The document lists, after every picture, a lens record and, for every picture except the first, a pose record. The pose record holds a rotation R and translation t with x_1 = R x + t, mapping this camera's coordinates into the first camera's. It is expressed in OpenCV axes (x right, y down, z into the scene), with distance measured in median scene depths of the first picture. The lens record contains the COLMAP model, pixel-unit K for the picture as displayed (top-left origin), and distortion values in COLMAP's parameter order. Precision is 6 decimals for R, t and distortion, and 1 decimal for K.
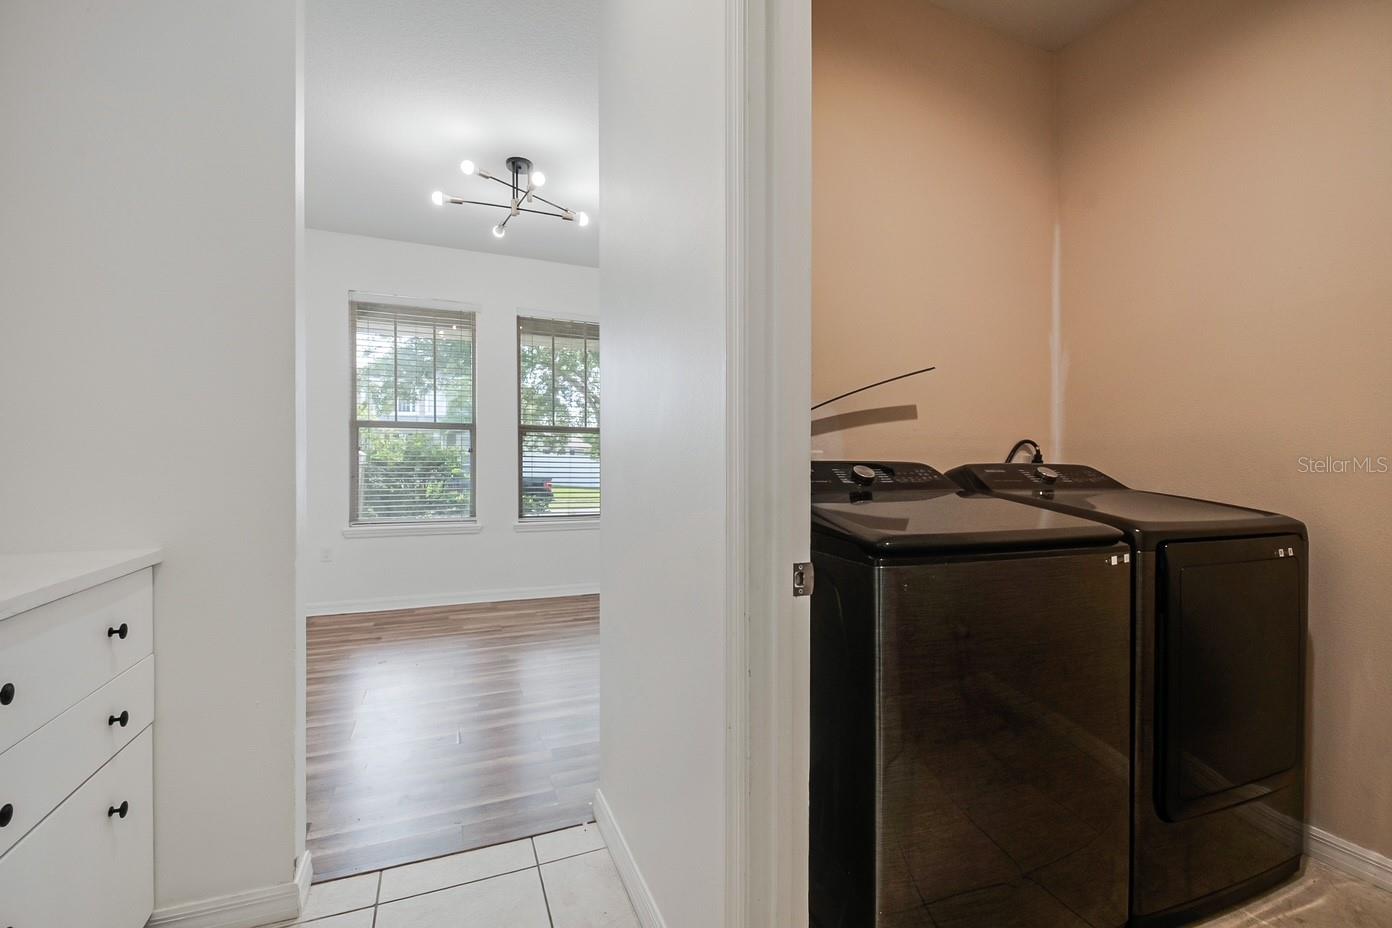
lens RADIAL K [[609.5, 0, 702.7], [0, 609.5, 464.9], [0, 0, 1]] dist [0.005640, -0.007142]
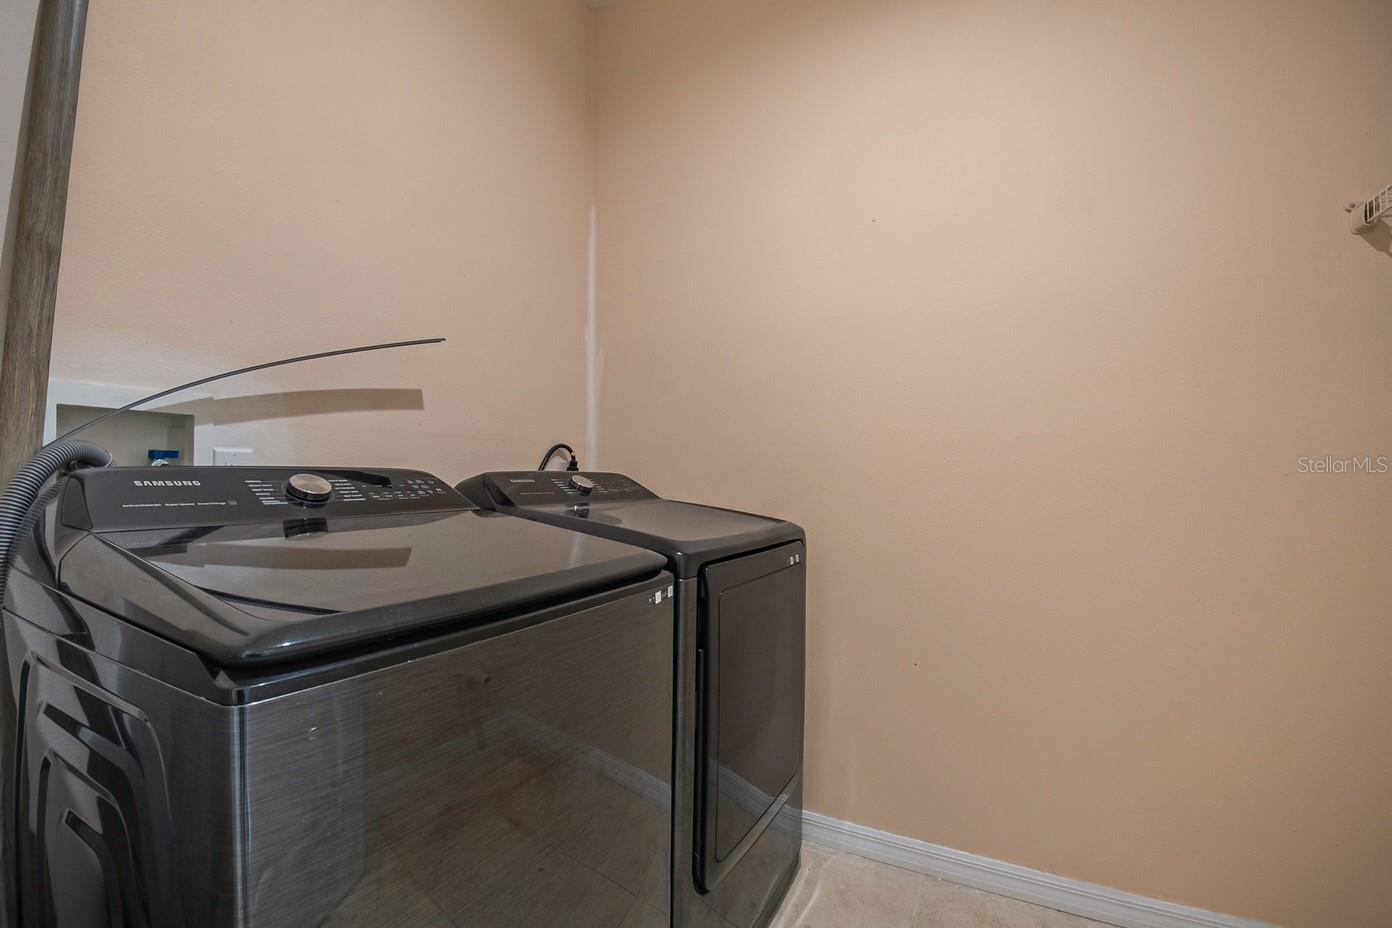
lens RADIAL K [[609.5, 0, 701.6], [0, 609.5, 467.5], [0, 0, 1]] dist [0.005640, -0.007142]
pose [[0.761987, 0.005146, 0.647572, 0.167122], [0.000006, 0.999968, -0.007954, -0.001025], [-0.647592, 0.006064, 0.761963, 0.290419]]
